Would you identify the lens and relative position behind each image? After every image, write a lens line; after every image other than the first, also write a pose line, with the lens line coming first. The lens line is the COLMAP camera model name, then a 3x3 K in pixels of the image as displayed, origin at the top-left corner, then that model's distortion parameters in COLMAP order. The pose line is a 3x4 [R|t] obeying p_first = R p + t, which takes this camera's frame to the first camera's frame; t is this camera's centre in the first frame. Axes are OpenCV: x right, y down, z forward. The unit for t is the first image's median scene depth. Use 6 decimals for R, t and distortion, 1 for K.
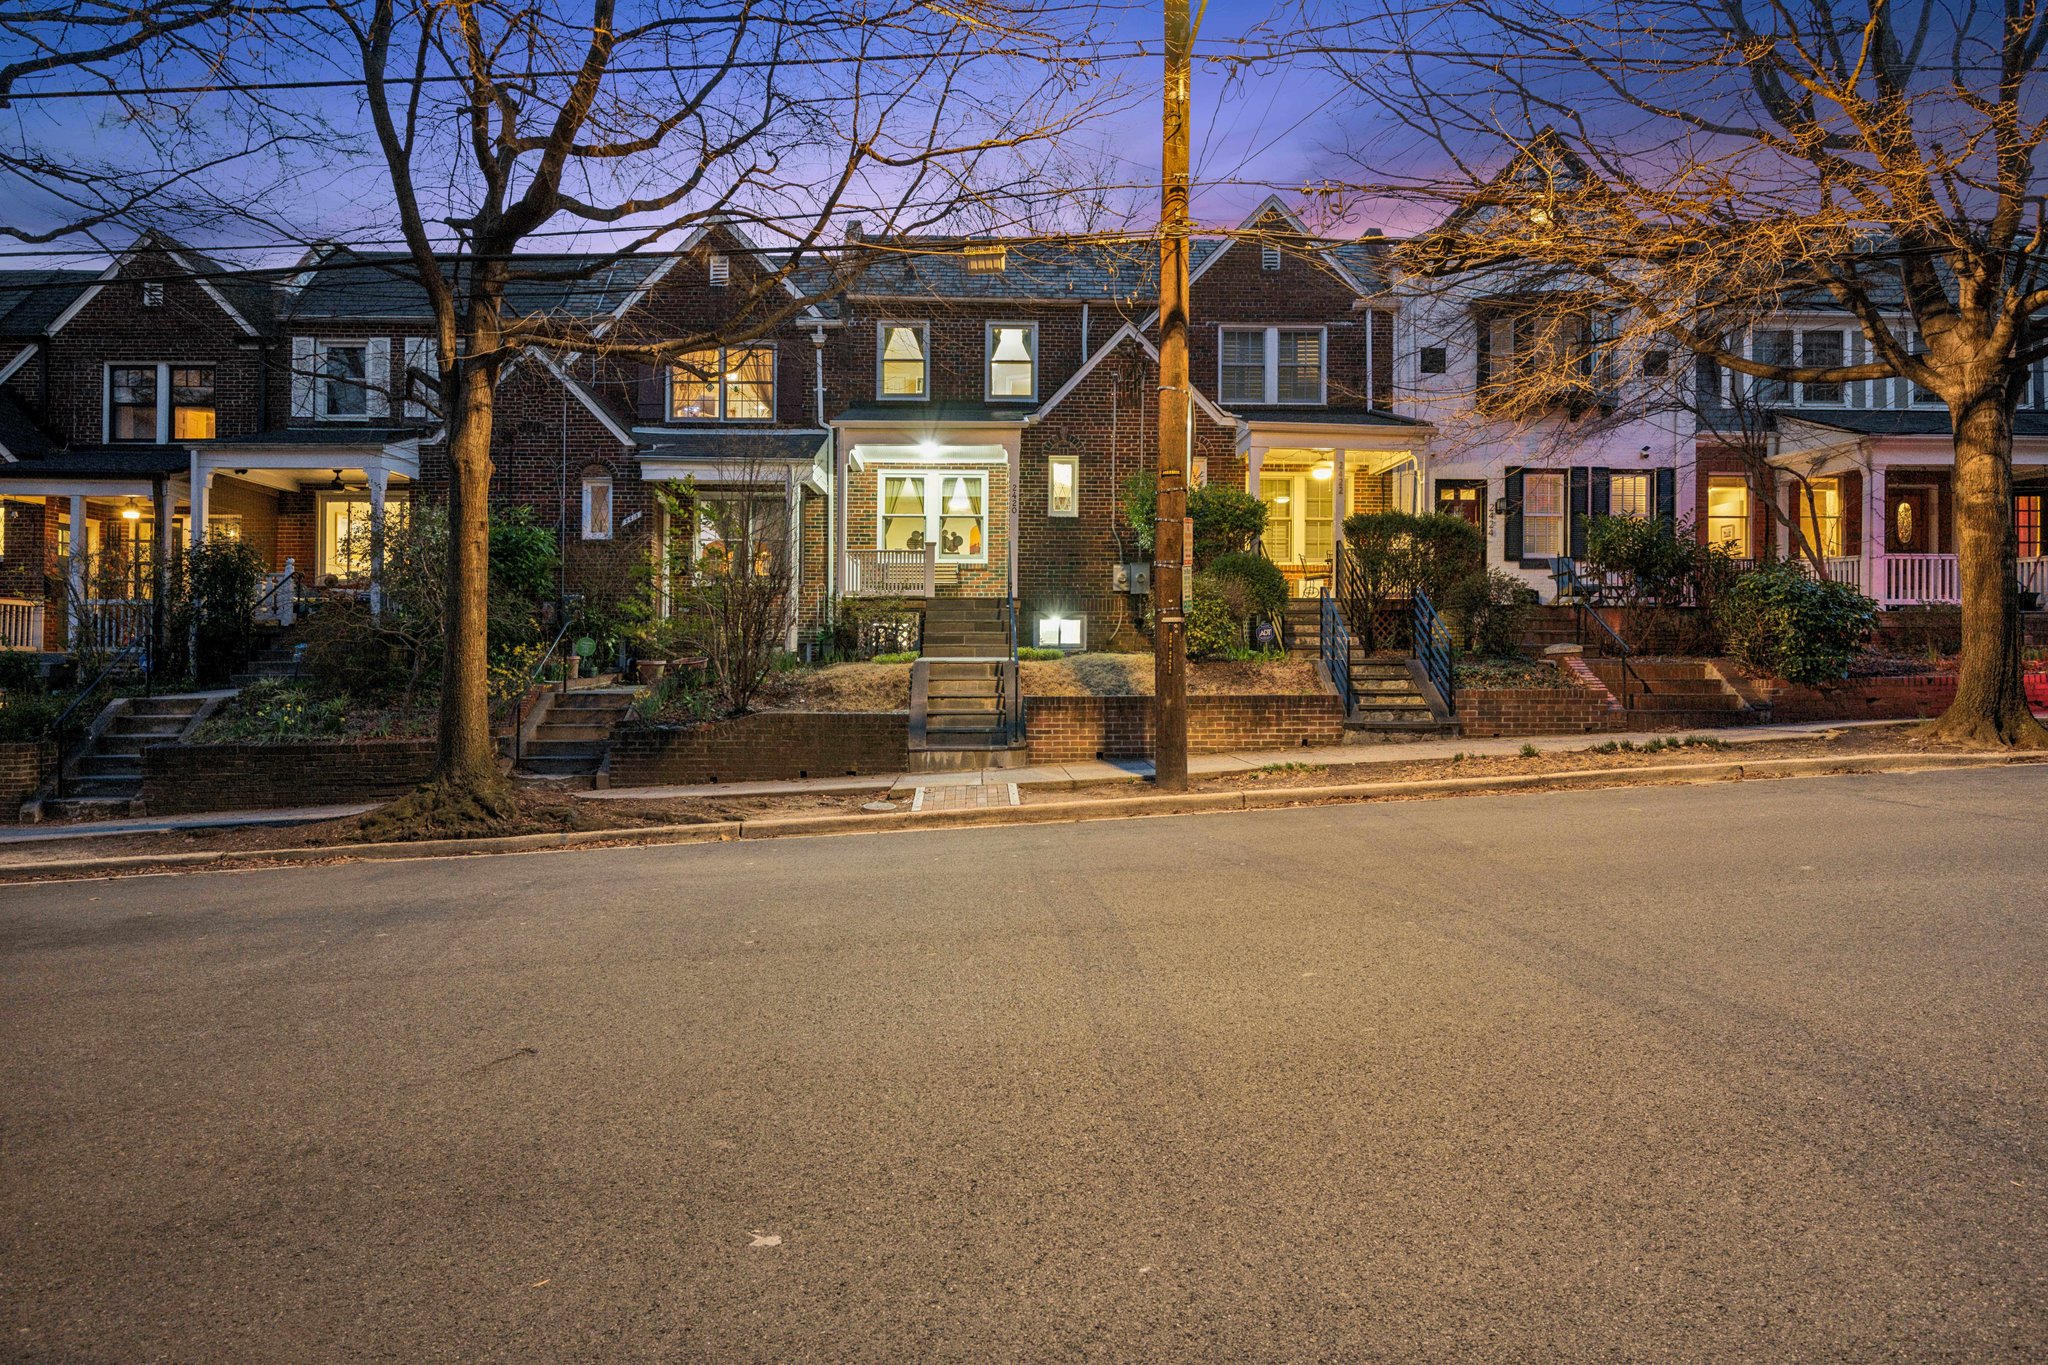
lens RADIAL K [[1182.1, 0, 1023.0], [0, 1182.1, 674.2], [0, 0, 1]] dist [0.000296, 0.000023]
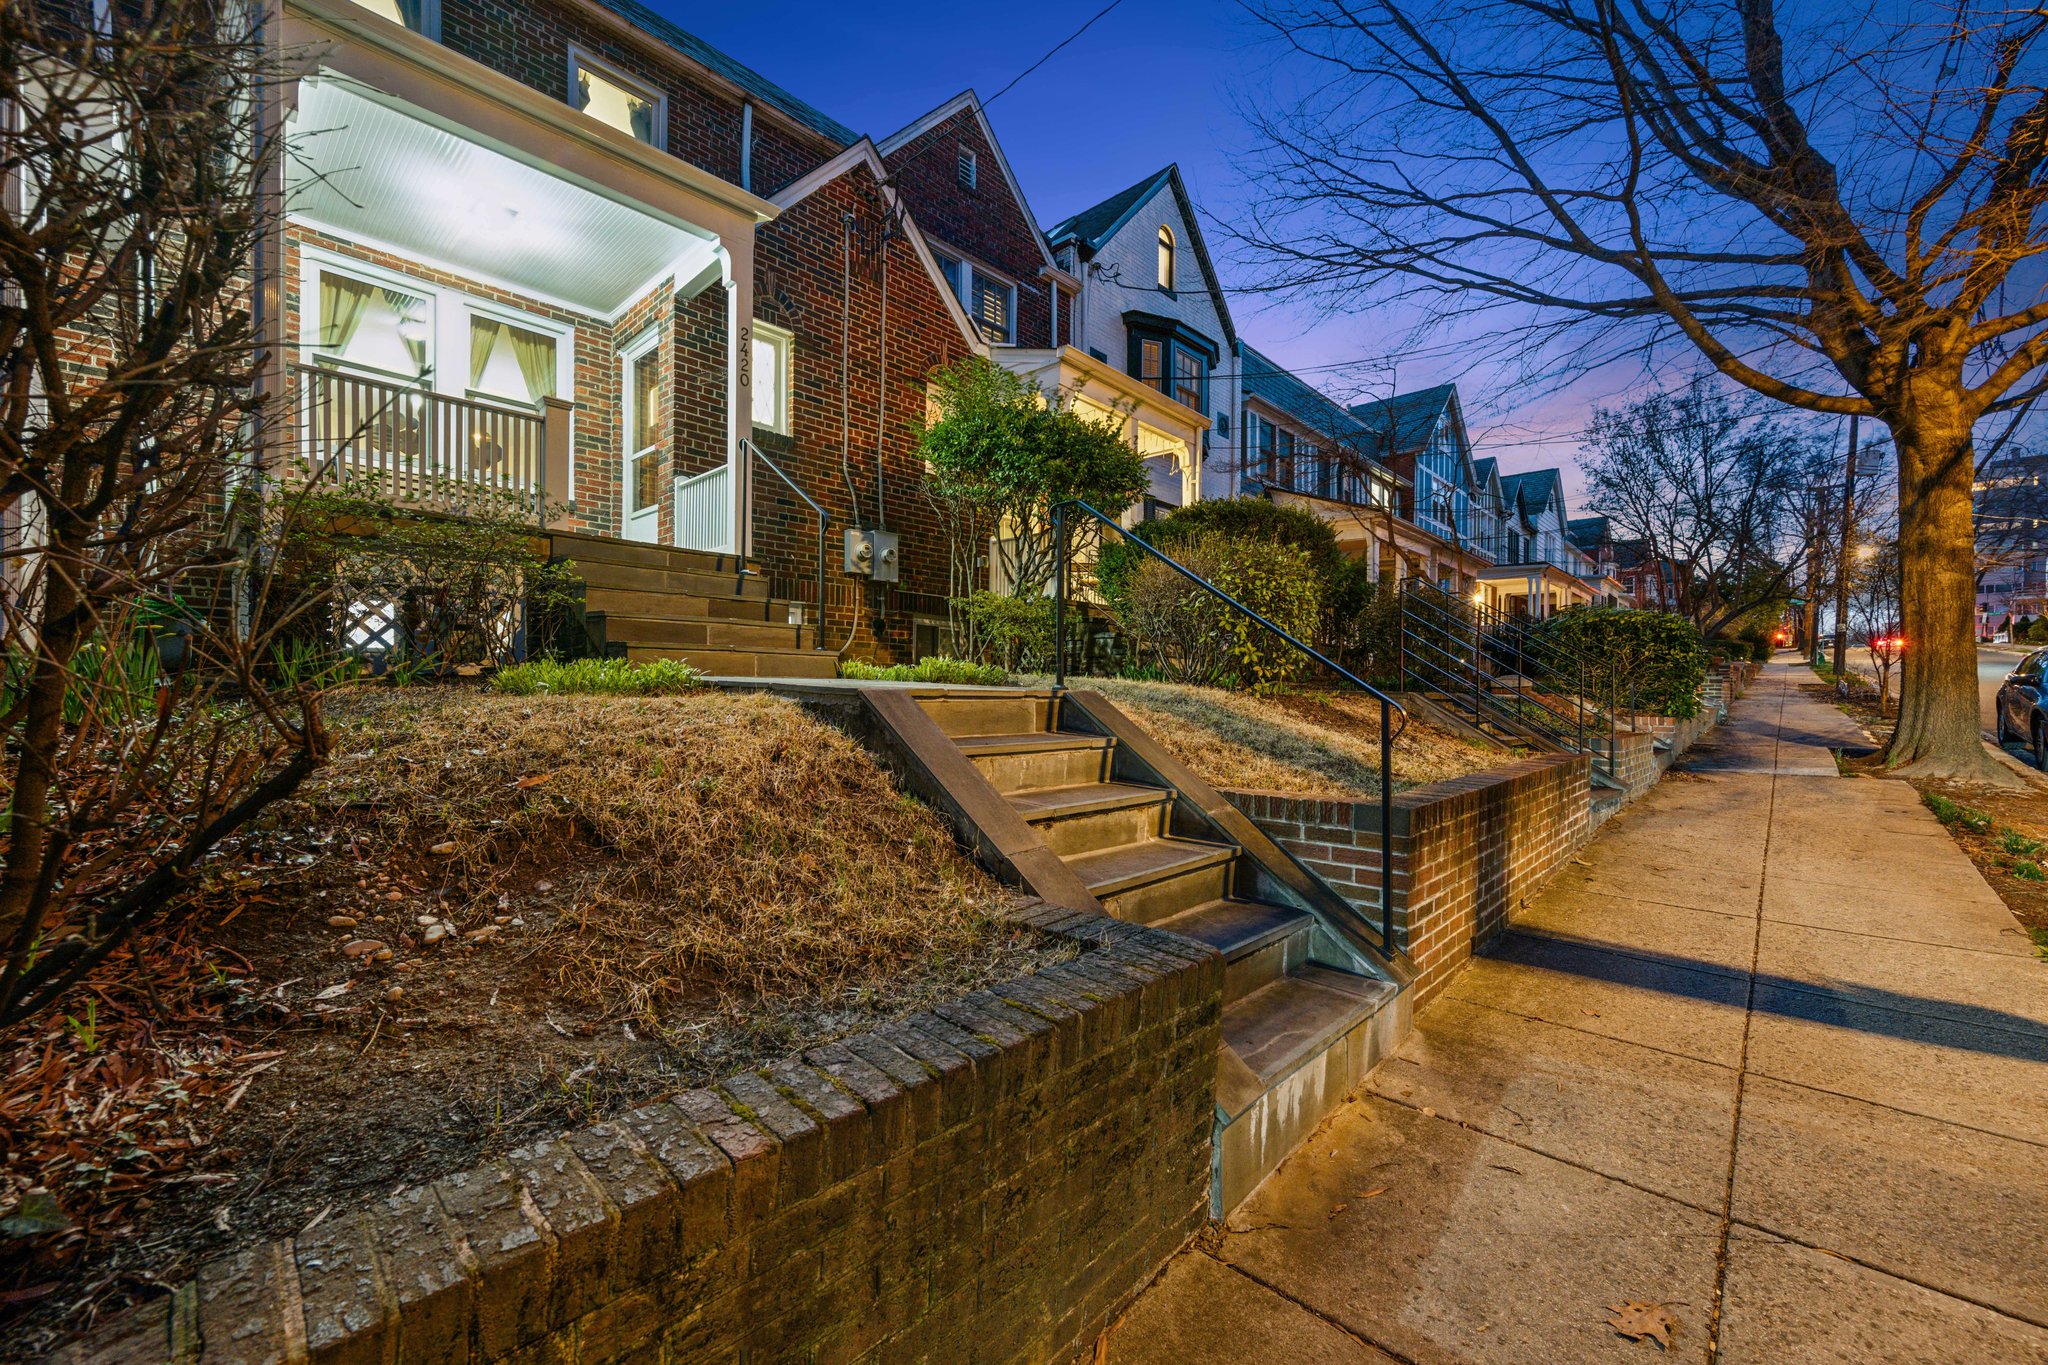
lens RADIAL K [[819.7, 0, 1033.8], [0, 819.7, 696.8], [0, 0, 1]] dist [-0.001738, 0.000038]
pose [[0.722219, 0.001599, 0.691663, -0.140777], [0.002299, 0.999986, -0.004711, -0.004991], [-0.691661, 0.004993, 0.722205, 0.621708]]
